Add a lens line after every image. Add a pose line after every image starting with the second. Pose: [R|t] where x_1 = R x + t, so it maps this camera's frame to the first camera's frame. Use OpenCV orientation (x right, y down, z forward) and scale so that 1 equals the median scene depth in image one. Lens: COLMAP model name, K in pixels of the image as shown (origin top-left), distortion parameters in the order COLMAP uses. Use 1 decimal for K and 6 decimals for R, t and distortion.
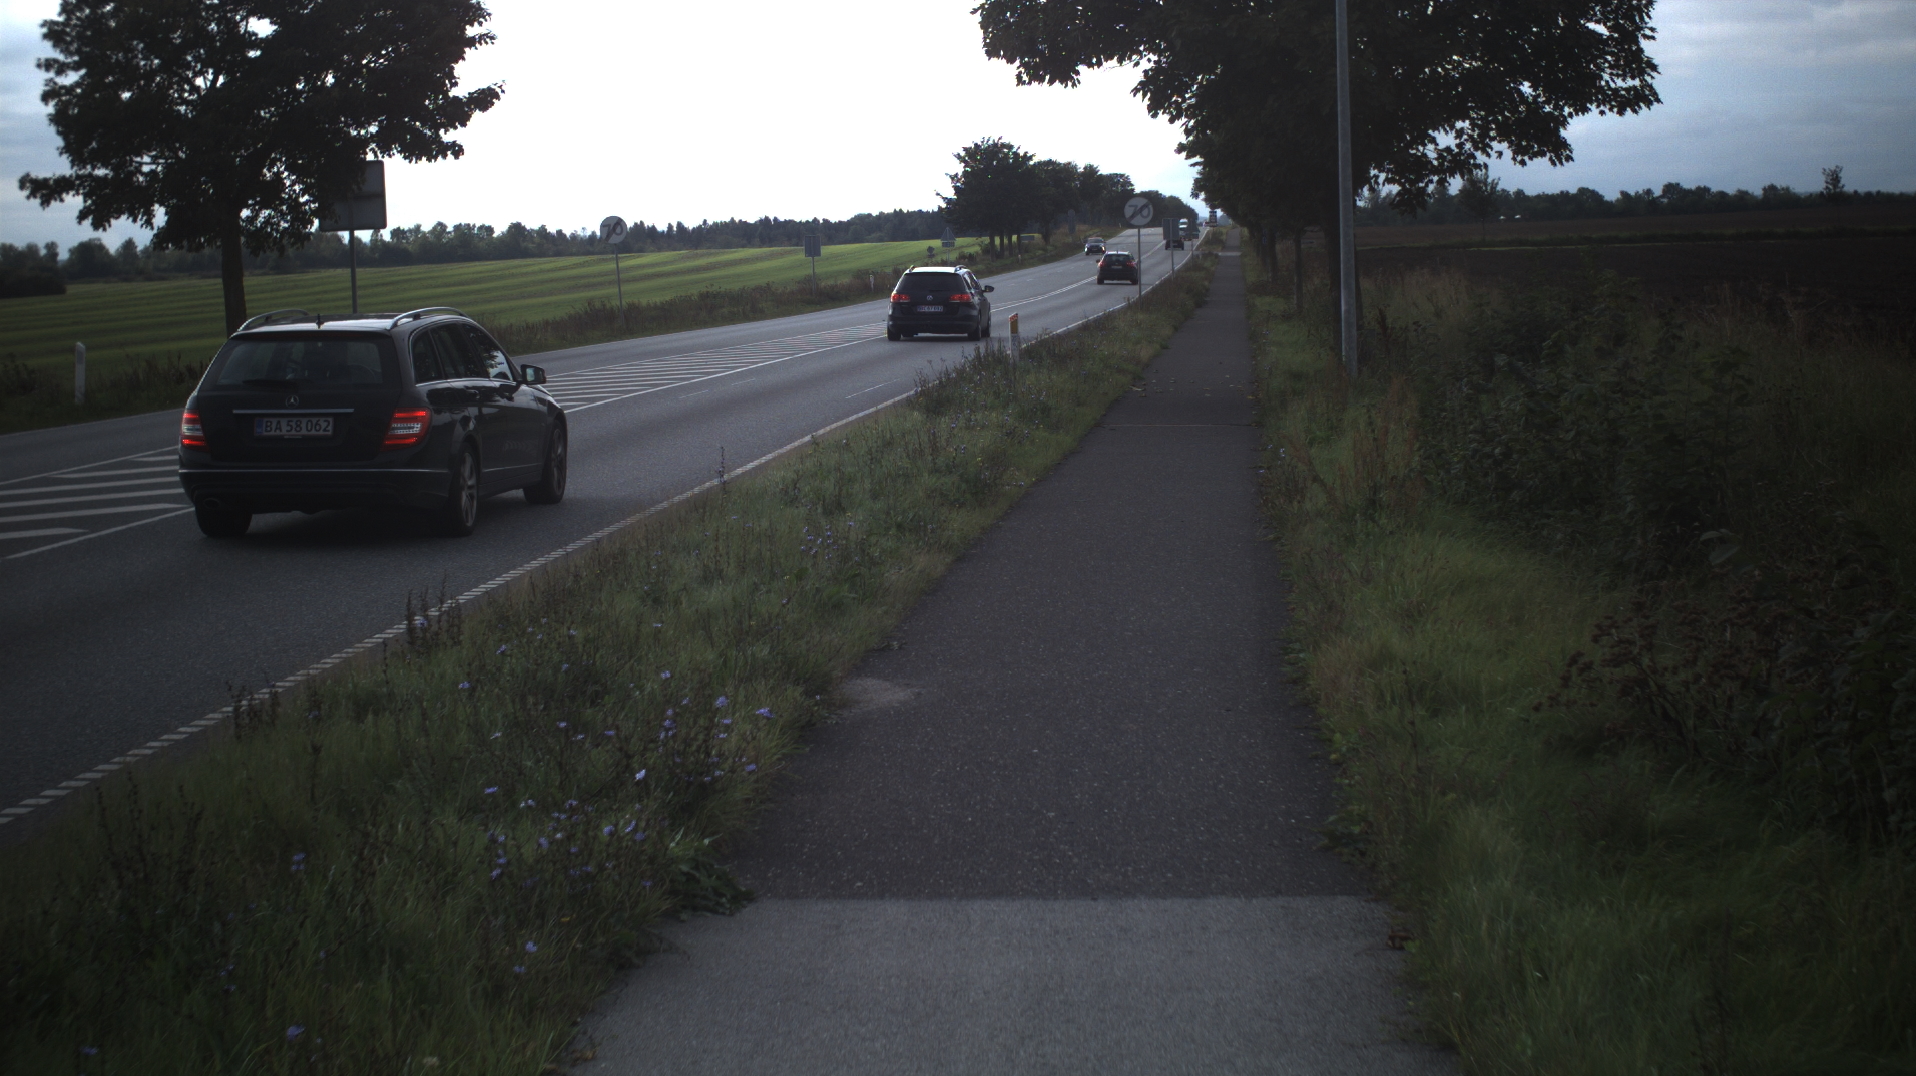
lens RADIAL K [[3396.5, 0, 958.0], [0, 3396.5, 538.0], [0, 0, 1]] dist [-0.284406, 0.266700]
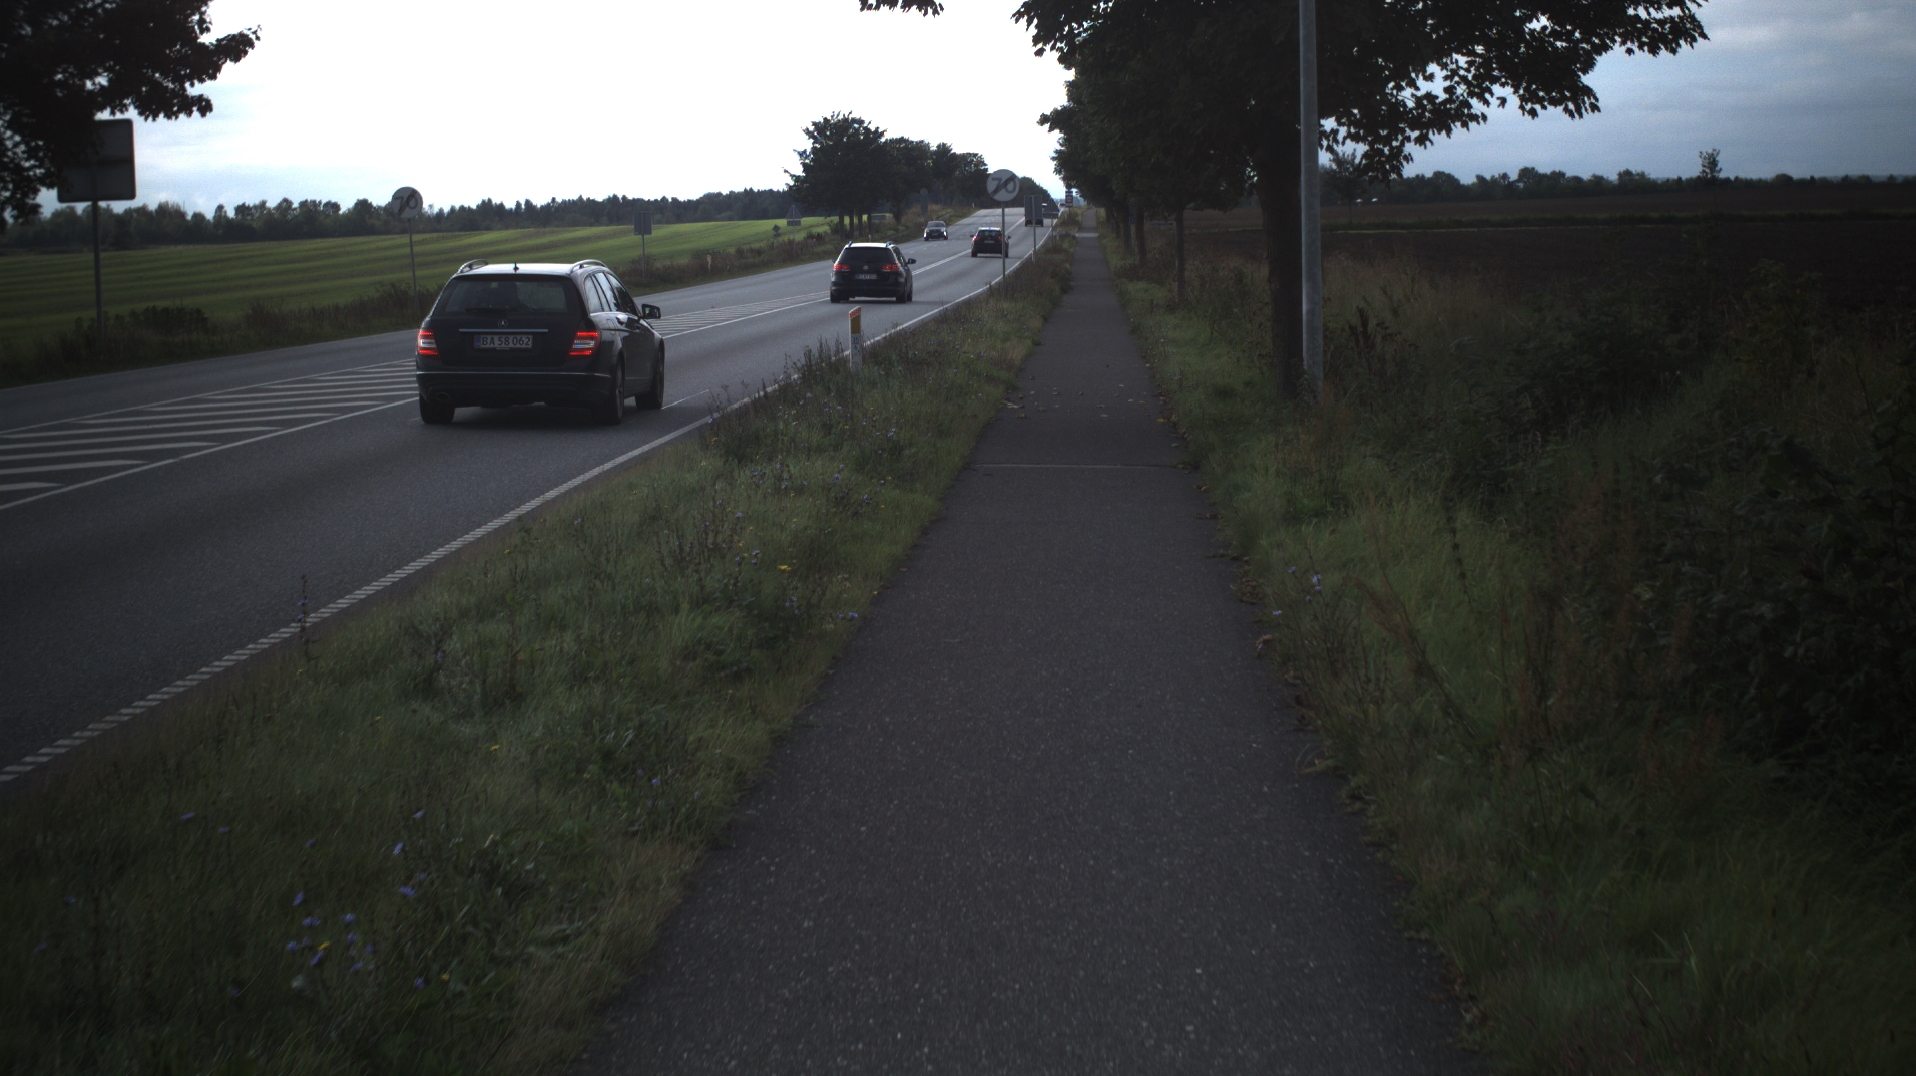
lens RADIAL K [[3396.5, 0, 958.0], [0, 3396.5, 538.0], [0, 0, 1]] dist [-0.284406, 0.266700]
pose [[0.999011, 0.004427, 0.044241, 0.003582], [-0.004682, 0.999973, 0.005647, -0.011022], [-0.044215, -0.005848, 0.999005, 0.137089]]
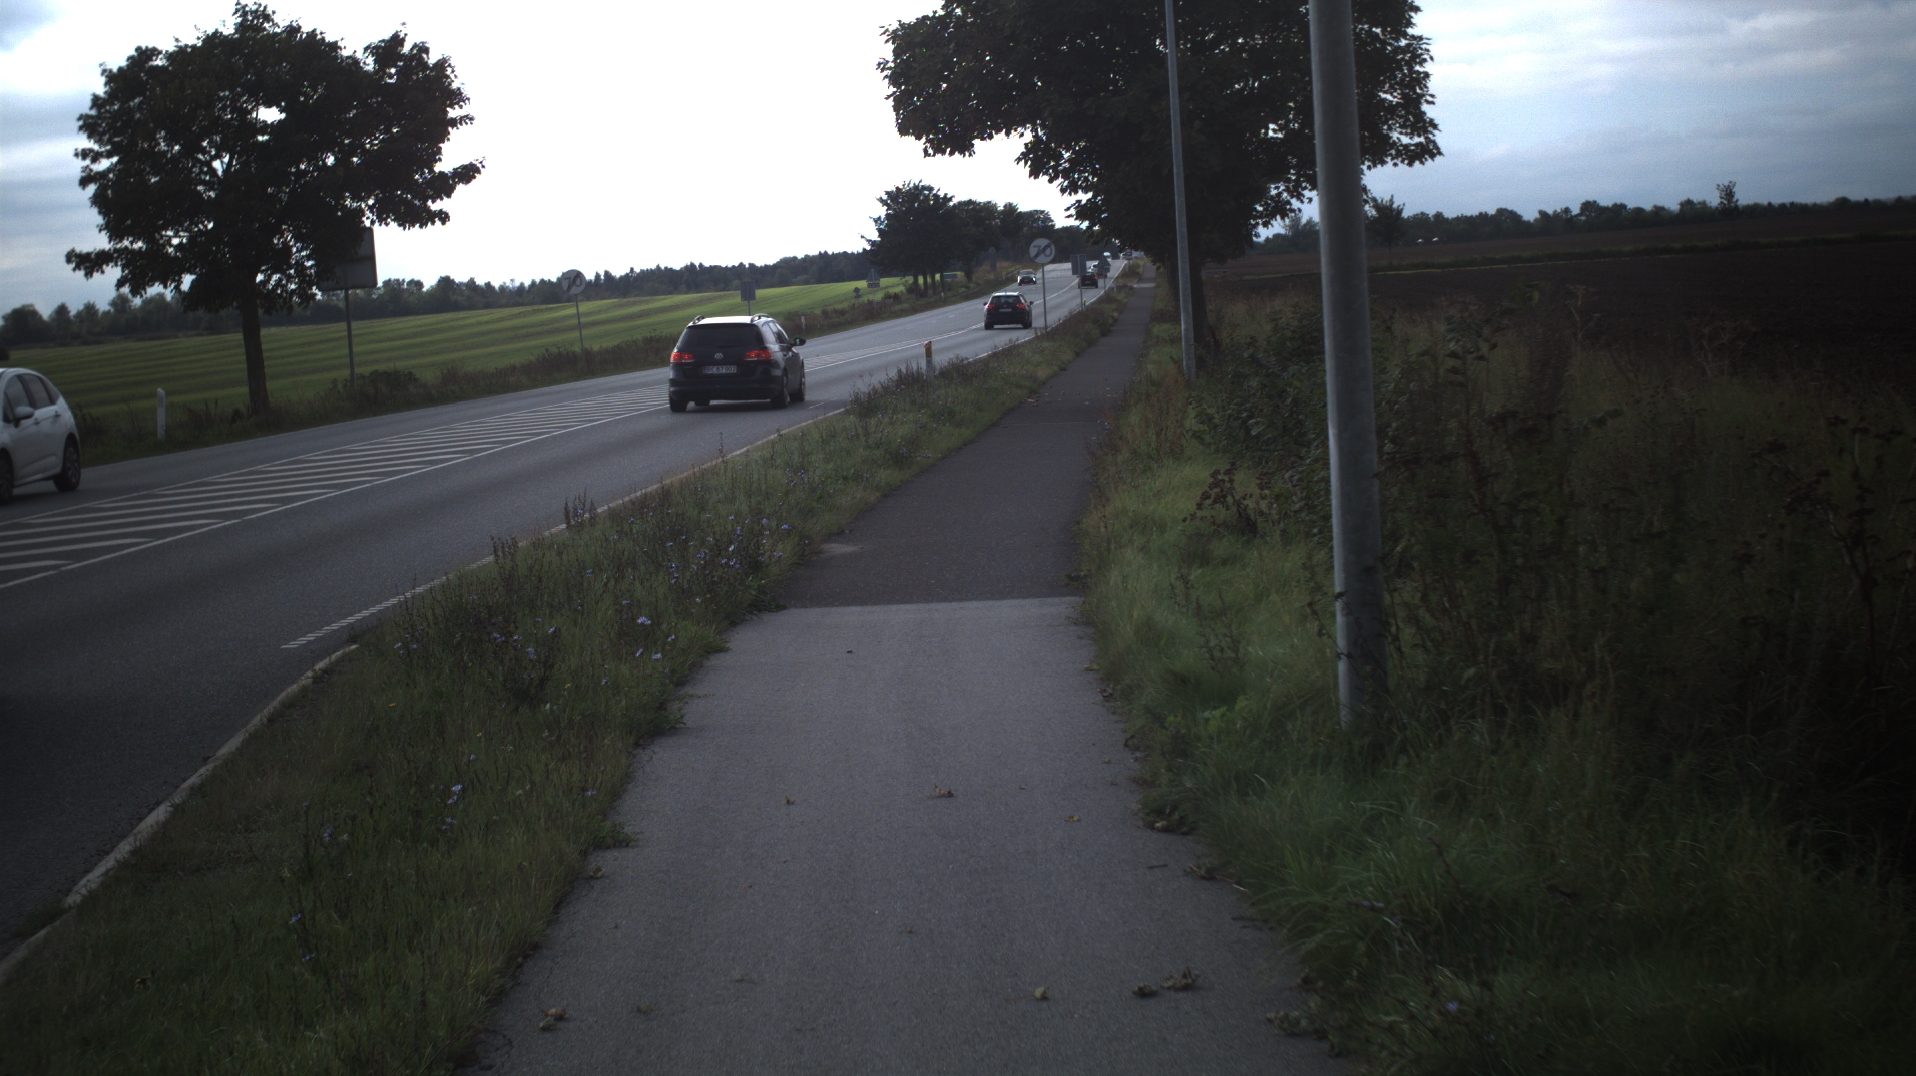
lens RADIAL K [[3396.5, 0, 958.0], [0, 3396.5, 538.0], [0, 0, 1]] dist [-0.284406, 0.266700]
pose [[0.999294, -0.032087, 0.019517, 0.000669], [0.032307, 0.999417, -0.011068, 0.011450], [-0.019150, 0.011691, 0.999748, -0.138084]]
